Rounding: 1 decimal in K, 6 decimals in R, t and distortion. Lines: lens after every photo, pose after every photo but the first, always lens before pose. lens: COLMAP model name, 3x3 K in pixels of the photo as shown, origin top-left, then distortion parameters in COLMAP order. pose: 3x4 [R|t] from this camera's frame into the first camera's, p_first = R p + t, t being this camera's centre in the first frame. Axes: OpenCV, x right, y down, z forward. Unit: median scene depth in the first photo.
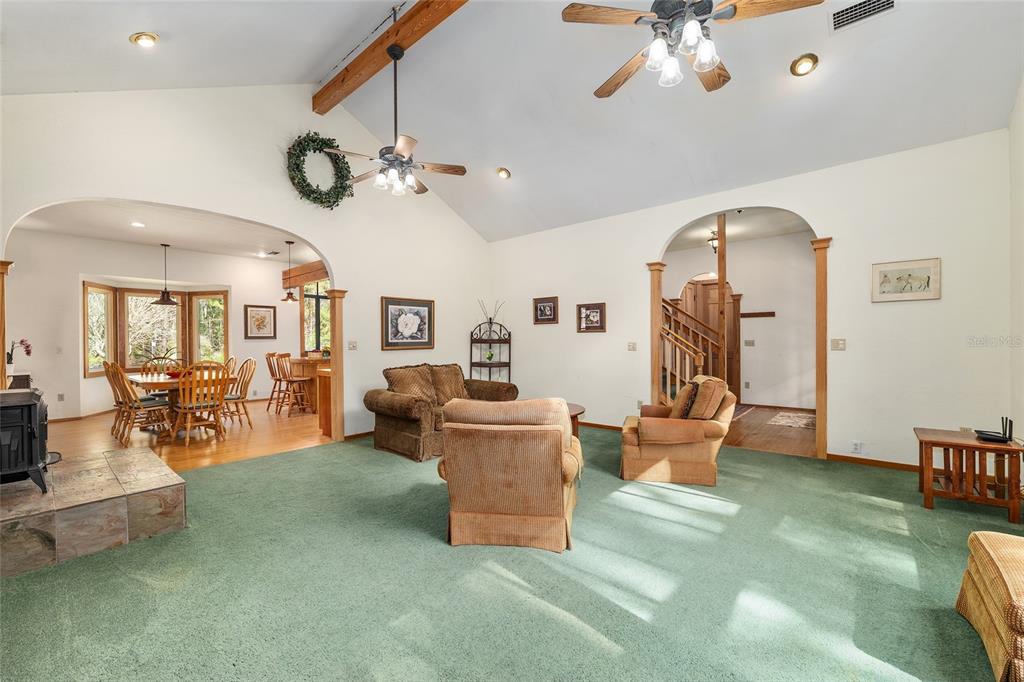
lens RADIAL K [[416.1, 0, 510.3], [0, 416.1, 341.5], [0, 0, 1]] dist [-0.012570, -0.000020]
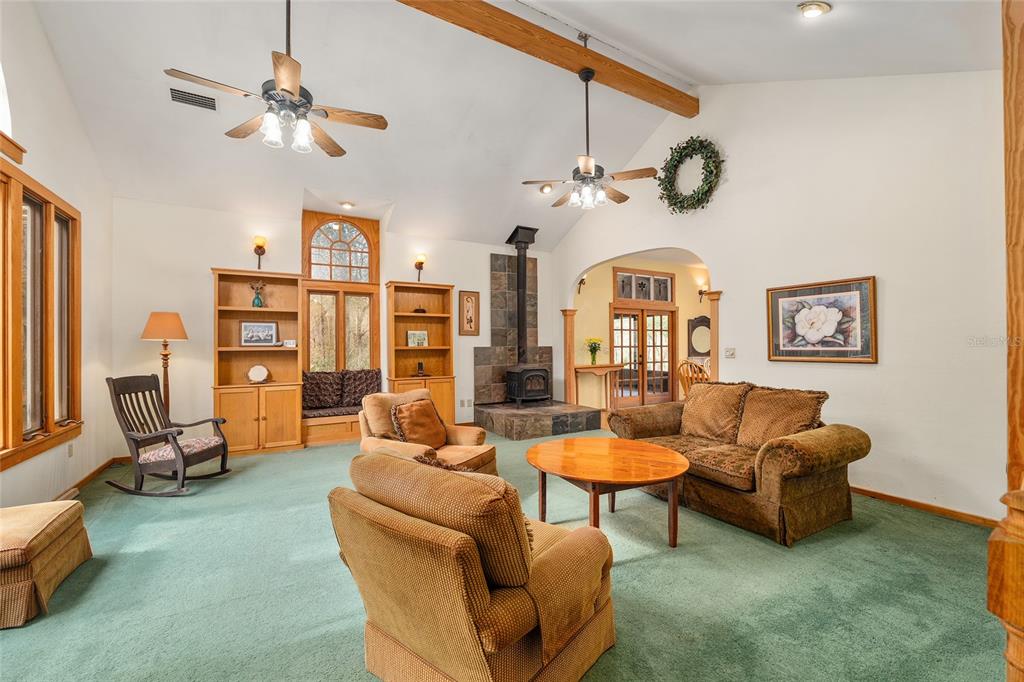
lens RADIAL K [[416.1, 0, 510.3], [0, 416.1, 341.5], [0, 0, 1]] dist [-0.012570, -0.000020]
pose [[-0.329788, 0.005305, -0.944040, 0.503937], [0.005008, 0.999980, 0.003870, -0.017099], [0.944042, -0.003452, -0.329808, 0.746016]]
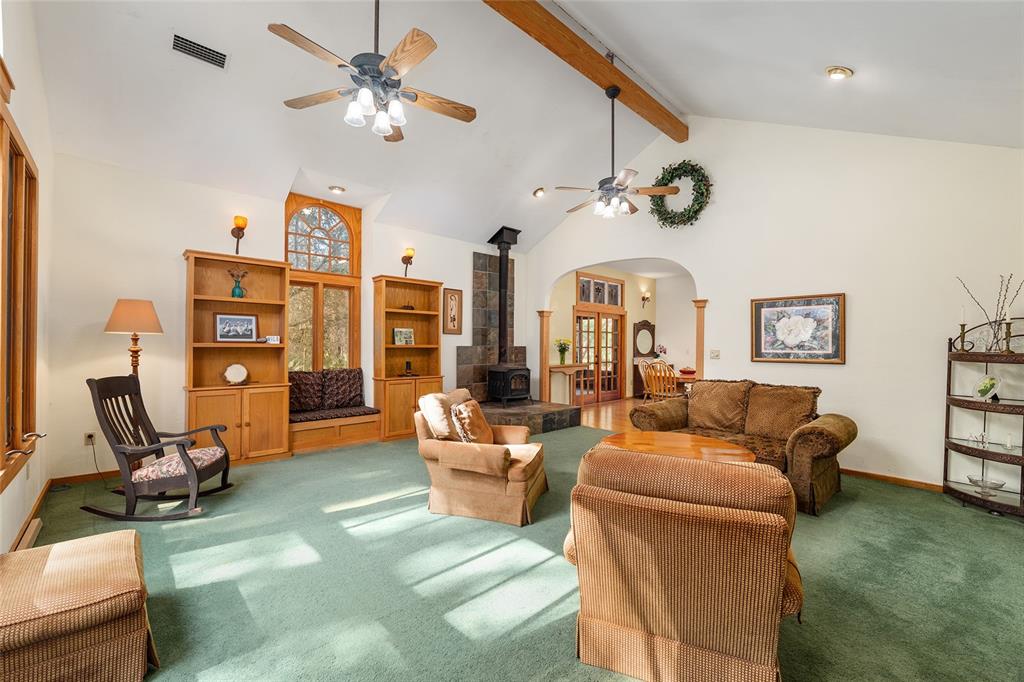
lens RADIAL K [[417.6, 0, 509.8], [0, 417.6, 341.7], [0, 0, 1]] dist [-0.013379, 0.000098]
pose [[-0.106531, 0.003783, -0.994302, 0.560691], [-0.011690, 0.999919, 0.005057, -0.017056], [0.994241, 0.012162, -0.106479, 0.546162]]
